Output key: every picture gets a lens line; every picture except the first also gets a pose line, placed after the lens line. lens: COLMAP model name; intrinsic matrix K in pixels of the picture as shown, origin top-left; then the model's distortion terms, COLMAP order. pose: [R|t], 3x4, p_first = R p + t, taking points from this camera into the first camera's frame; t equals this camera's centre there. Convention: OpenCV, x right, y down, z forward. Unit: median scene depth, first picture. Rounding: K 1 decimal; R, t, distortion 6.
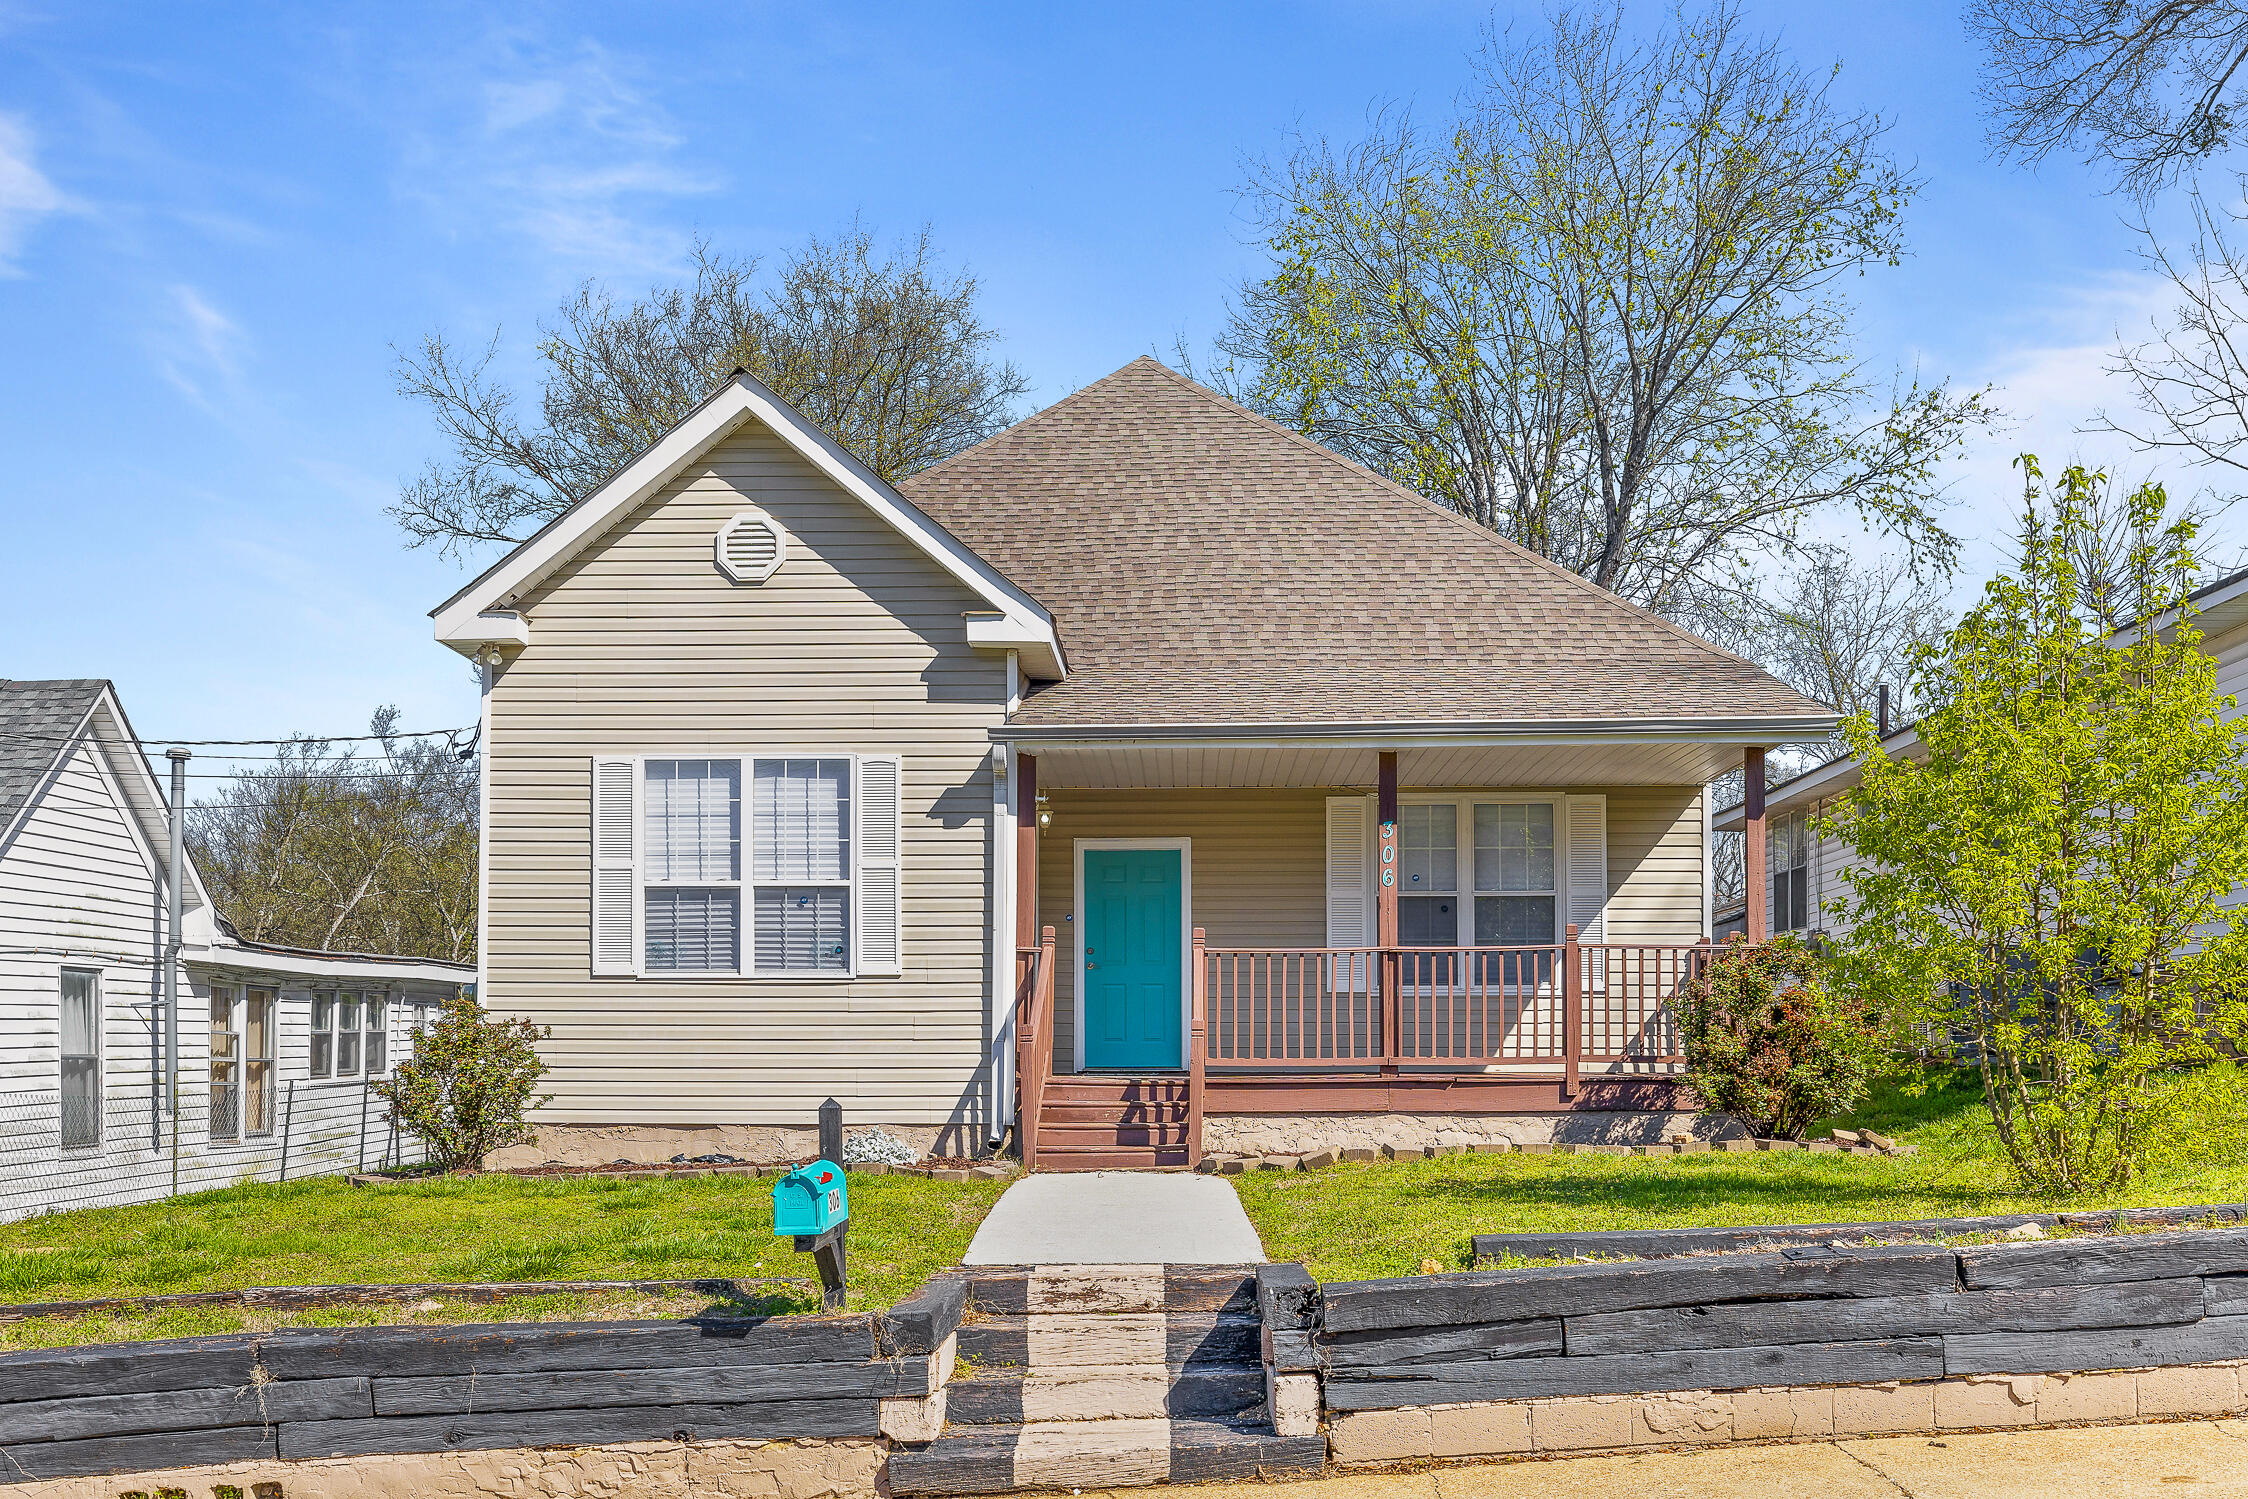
lens RADIAL K [[2314.4, 0, 1127.0], [0, 2314.4, 983.2], [0, 0, 1]] dist [0.000999, -0.002681]
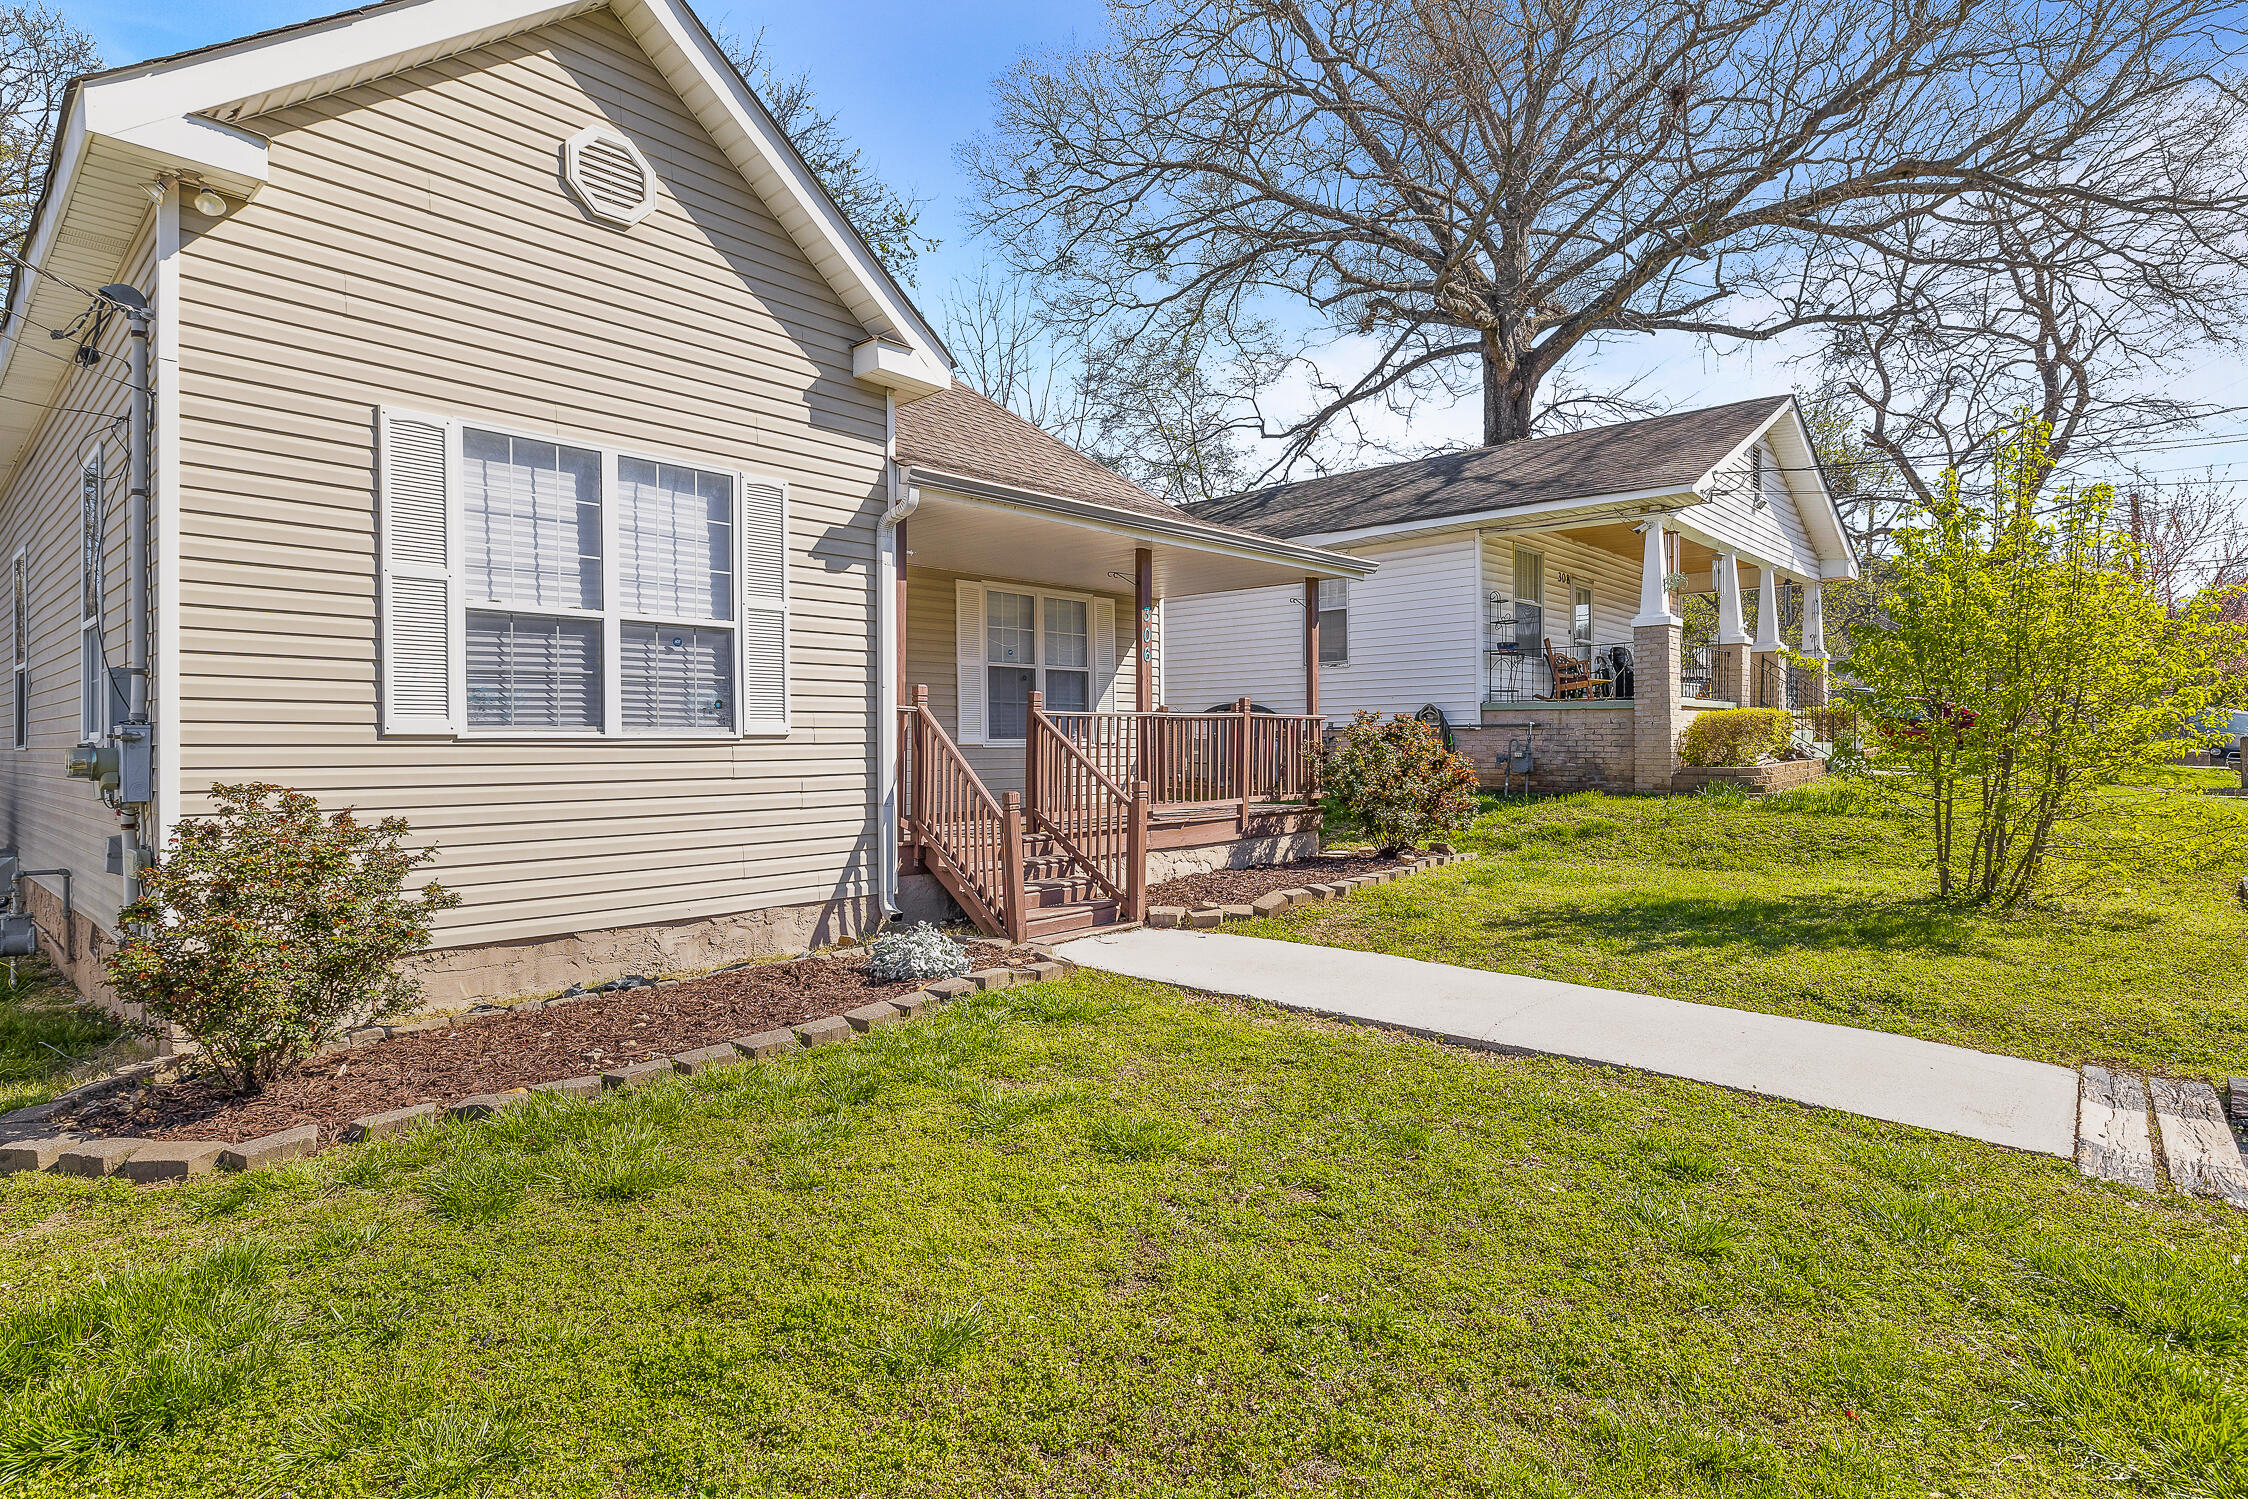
lens RADIAL K [[1155.6, 0, 1125.0], [0, 1155.6, 743.0], [0, 0, 1]] dist [-0.002193, 0.000031]
pose [[0.644092, -0.004273, 0.764936, -0.347429], [-0.015979, 0.999691, 0.019040, -0.010801], [-0.764781, -0.024486, 0.643825, 0.620647]]
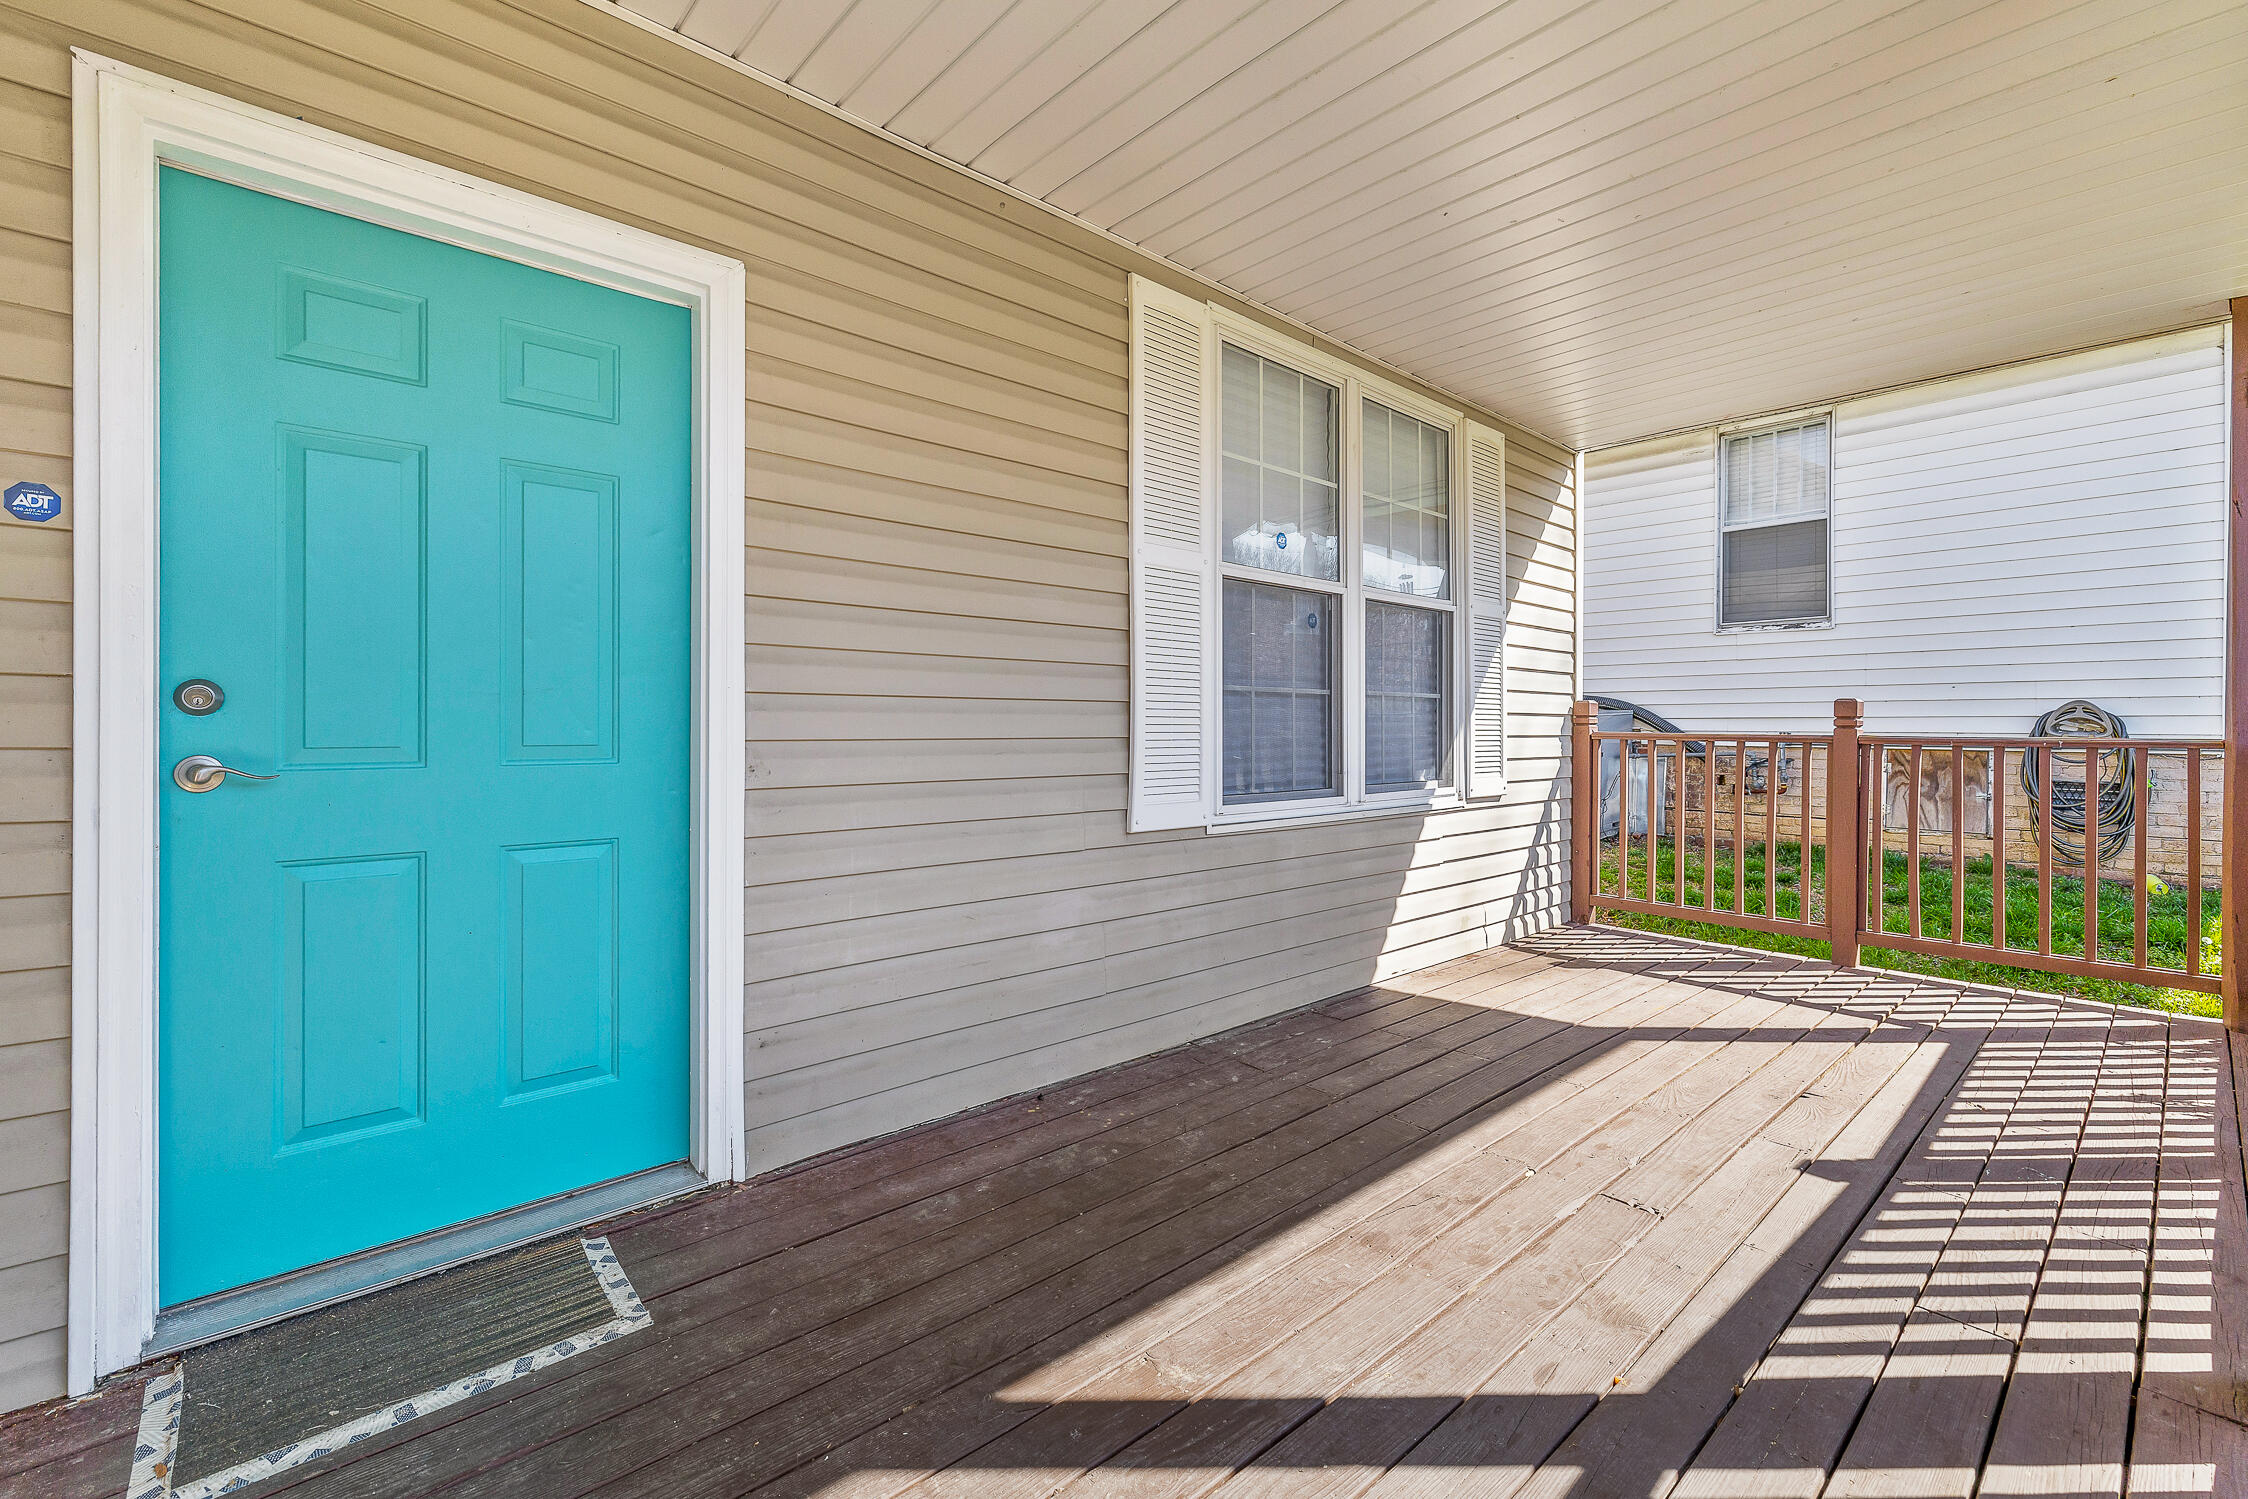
lens RADIAL K [[984.6, 0, 1119.8], [0, 984.6, 727.7], [0, 0, 1]] dist [0.000574, 0.000101]
pose [[0.713902, 0.003166, 0.700239, -0.020540], [-0.018651, 0.999721, 0.014495, -0.015744], [-0.699998, -0.023408, 0.713762, 1.003668]]
